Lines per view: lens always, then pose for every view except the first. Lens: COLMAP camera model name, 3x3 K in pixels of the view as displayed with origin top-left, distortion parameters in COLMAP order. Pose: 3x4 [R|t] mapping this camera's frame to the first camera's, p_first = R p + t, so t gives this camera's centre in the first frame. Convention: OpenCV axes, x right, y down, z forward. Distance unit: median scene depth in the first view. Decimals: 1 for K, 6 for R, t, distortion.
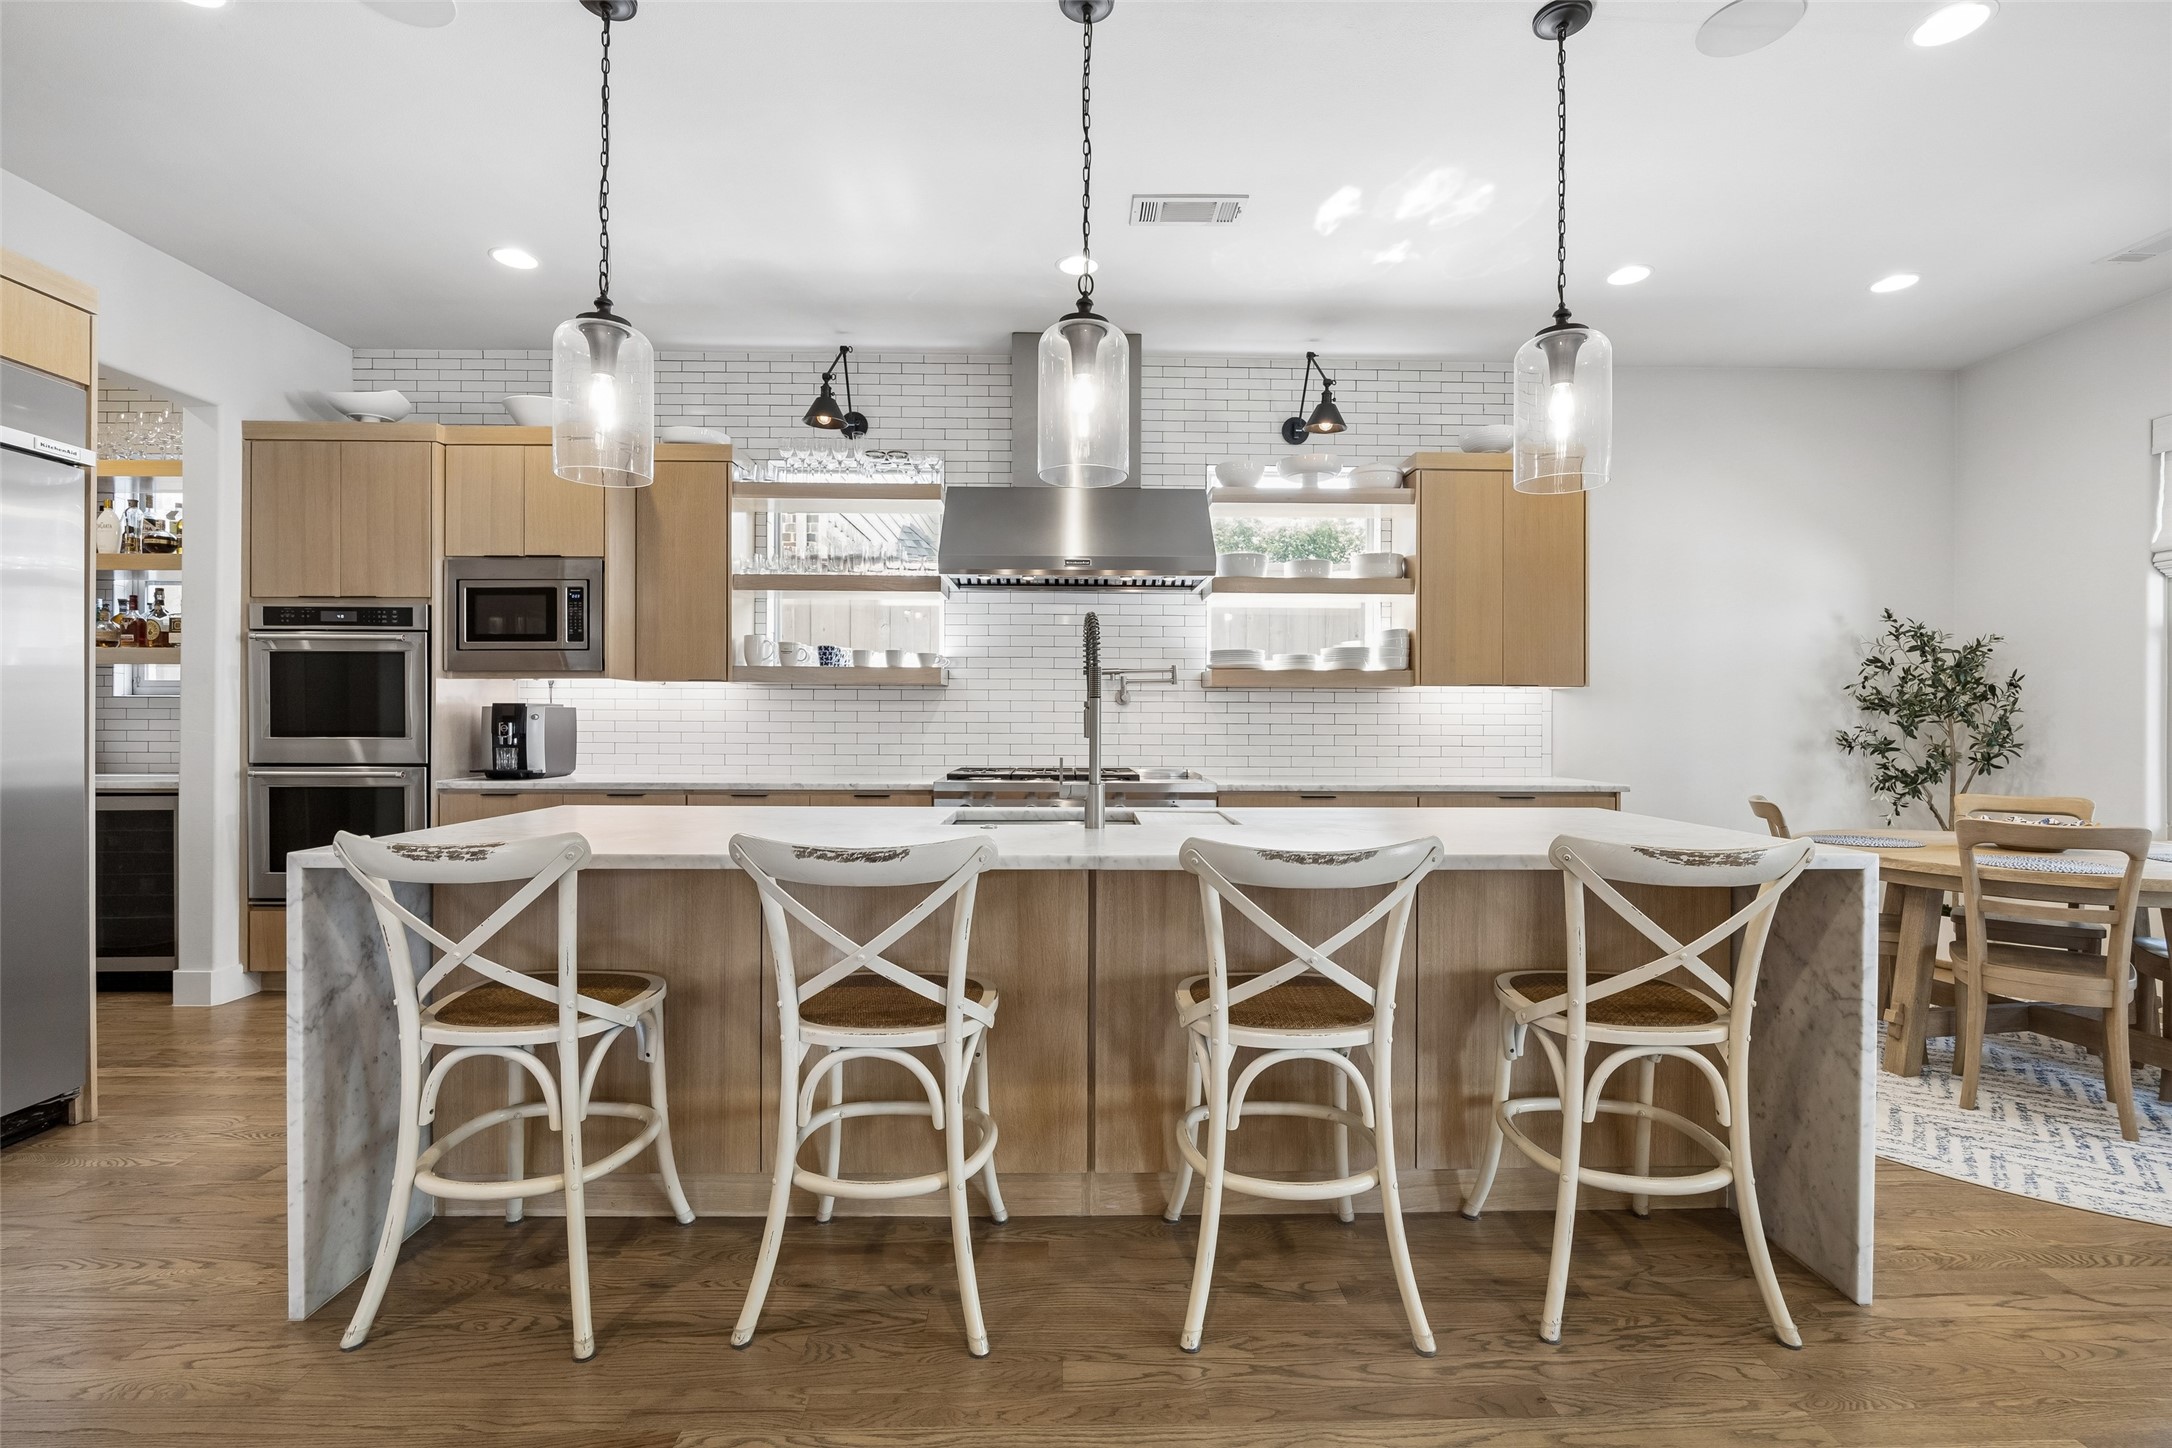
lens RADIAL K [[961.6, 0, 1086.0], [0, 961.6, 724.0], [0, 0, 1]] dist [-0.014219, 0.000048]
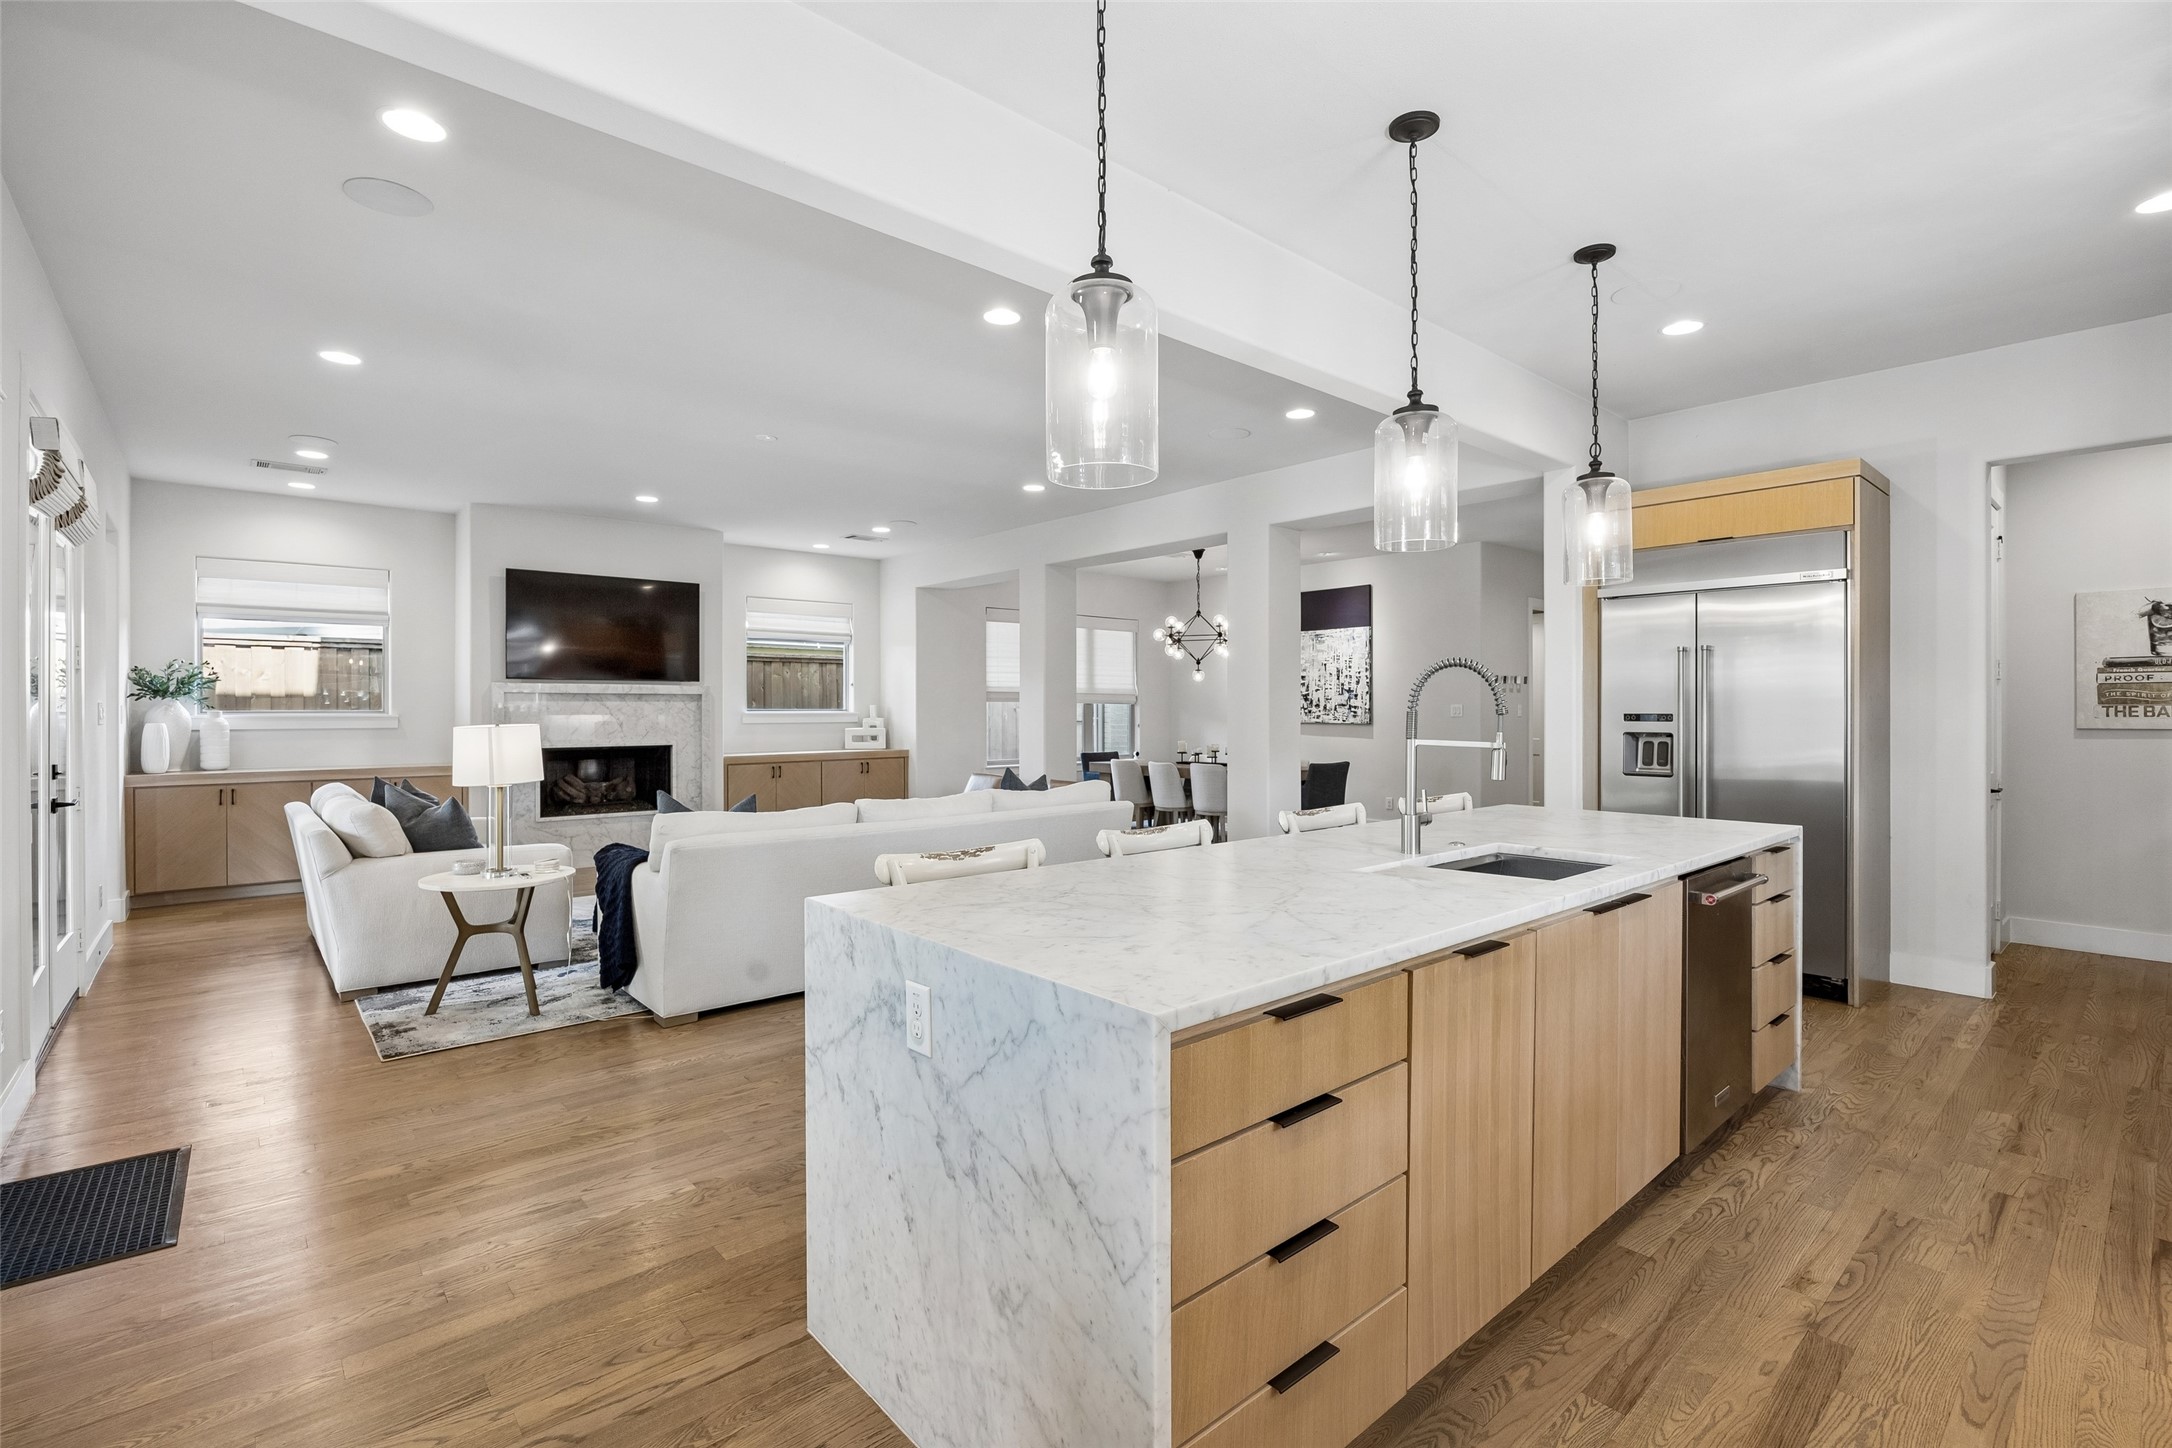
lens RADIAL K [[978.2, 0, 1087.4], [0, 978.2, 714.2], [0, 0, 1]] dist [-0.006977, -0.000073]
pose [[-0.769146, -0.000922, -0.639072, 0.550484], [-0.006791, 0.999954, 0.006731, -0.033645], [0.639037, 0.009517, -0.769117, 0.862748]]
